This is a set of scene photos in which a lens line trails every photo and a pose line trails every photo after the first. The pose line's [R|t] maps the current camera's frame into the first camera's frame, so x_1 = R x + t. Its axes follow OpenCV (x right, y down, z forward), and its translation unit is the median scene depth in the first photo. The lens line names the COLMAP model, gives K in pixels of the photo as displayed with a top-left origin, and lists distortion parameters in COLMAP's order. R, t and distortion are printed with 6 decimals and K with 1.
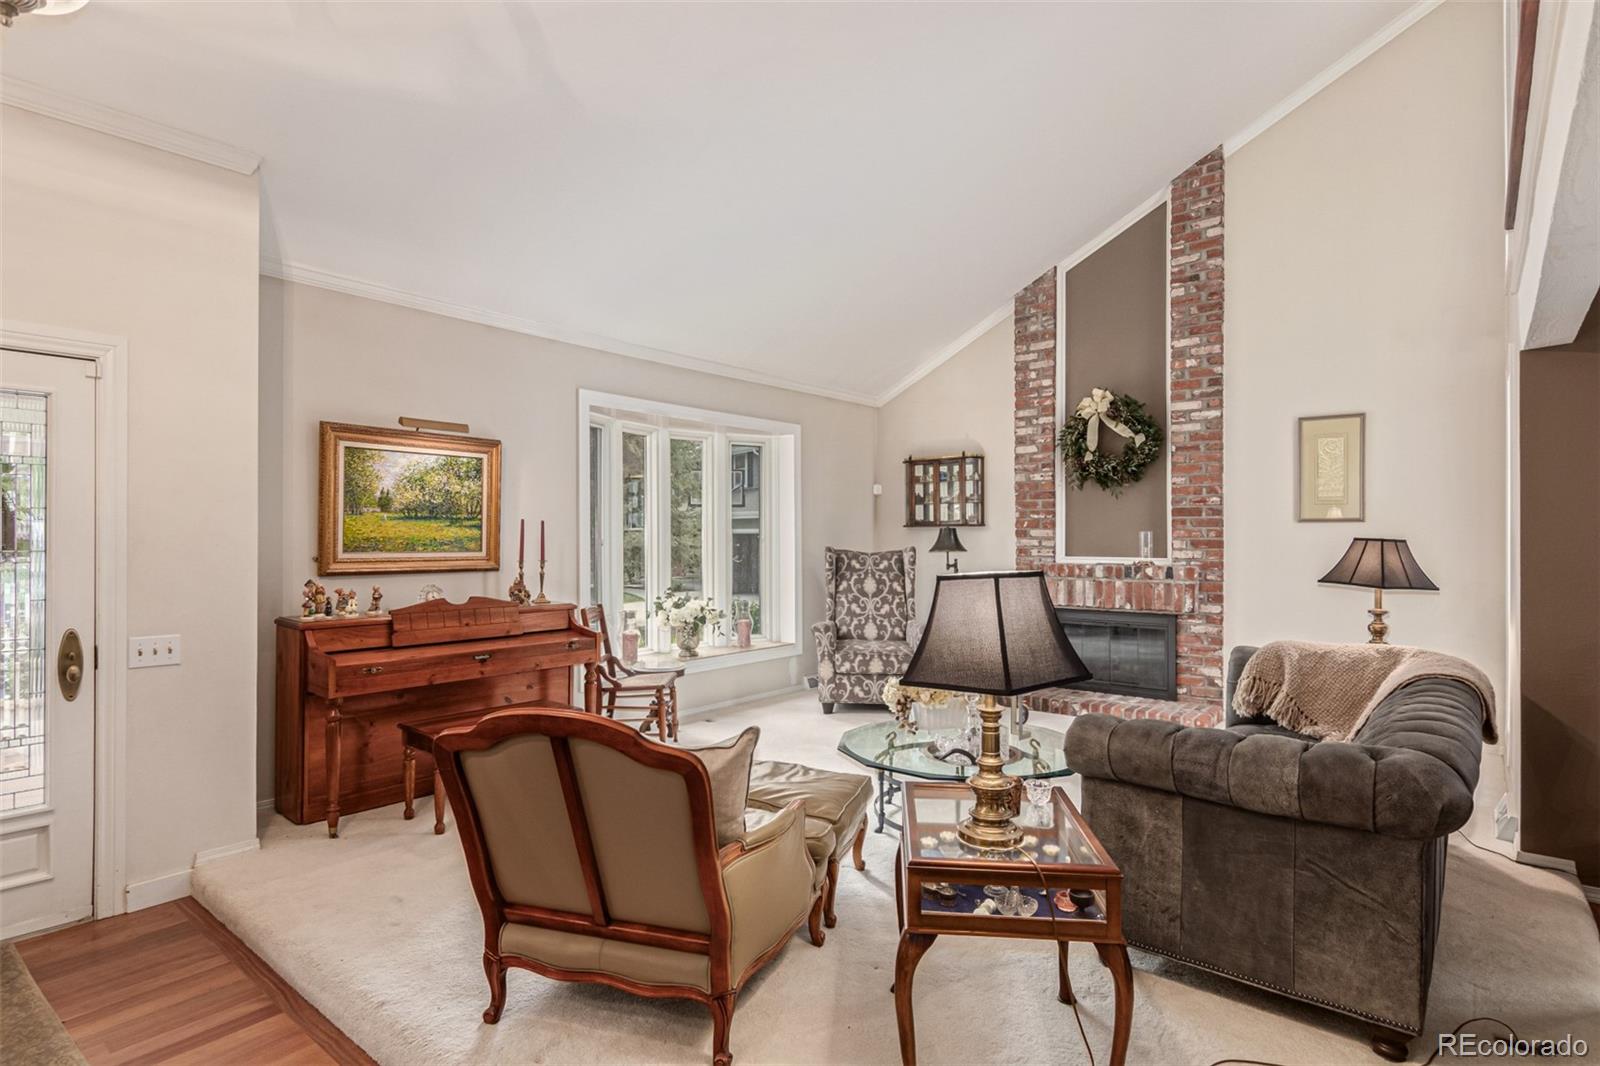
lens RADIAL K [[838.0, 0, 798.7], [0, 838.0, 533.3], [0, 0, 1]] dist [0.003324, 0.000500]
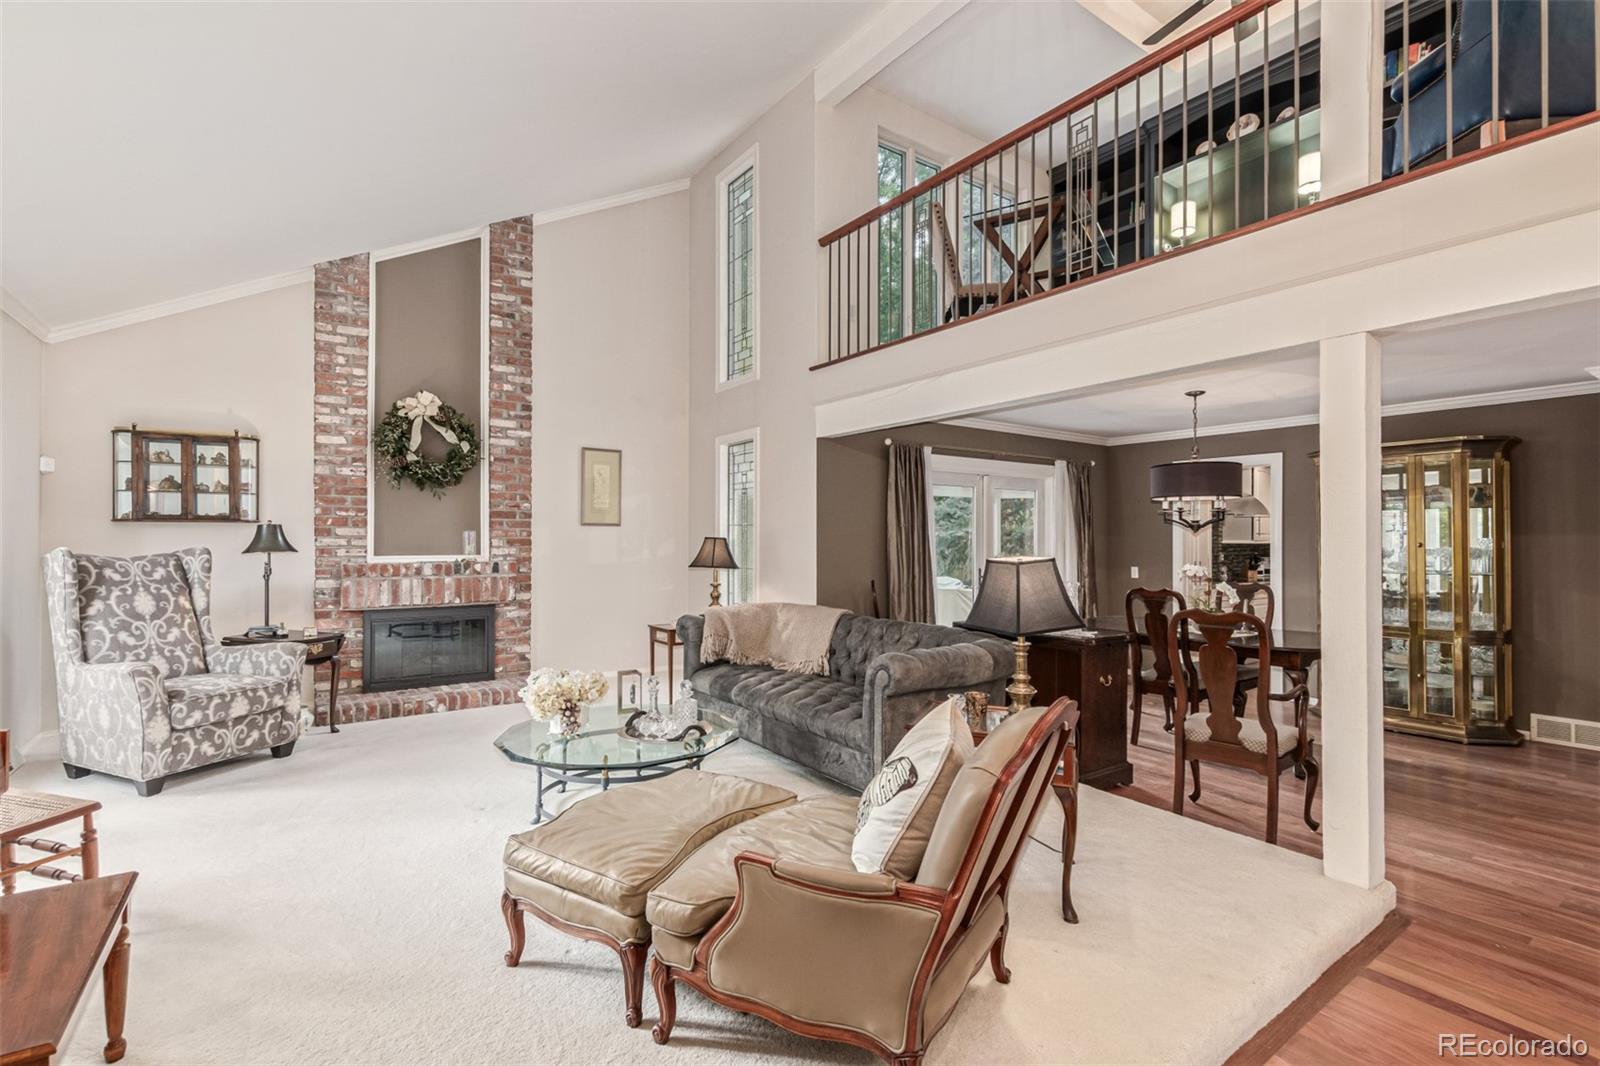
lens RADIAL K [[722.7, 0, 797.5], [0, 722.7, 535.5], [0, 0, 1]] dist [-0.004940, -0.000711]
pose [[0.260333, 0.003706, 0.965512, -0.379004], [-0.006665, 0.999976, -0.002041, 0.002499], [-0.965496, -0.005904, 0.260352, 0.330944]]
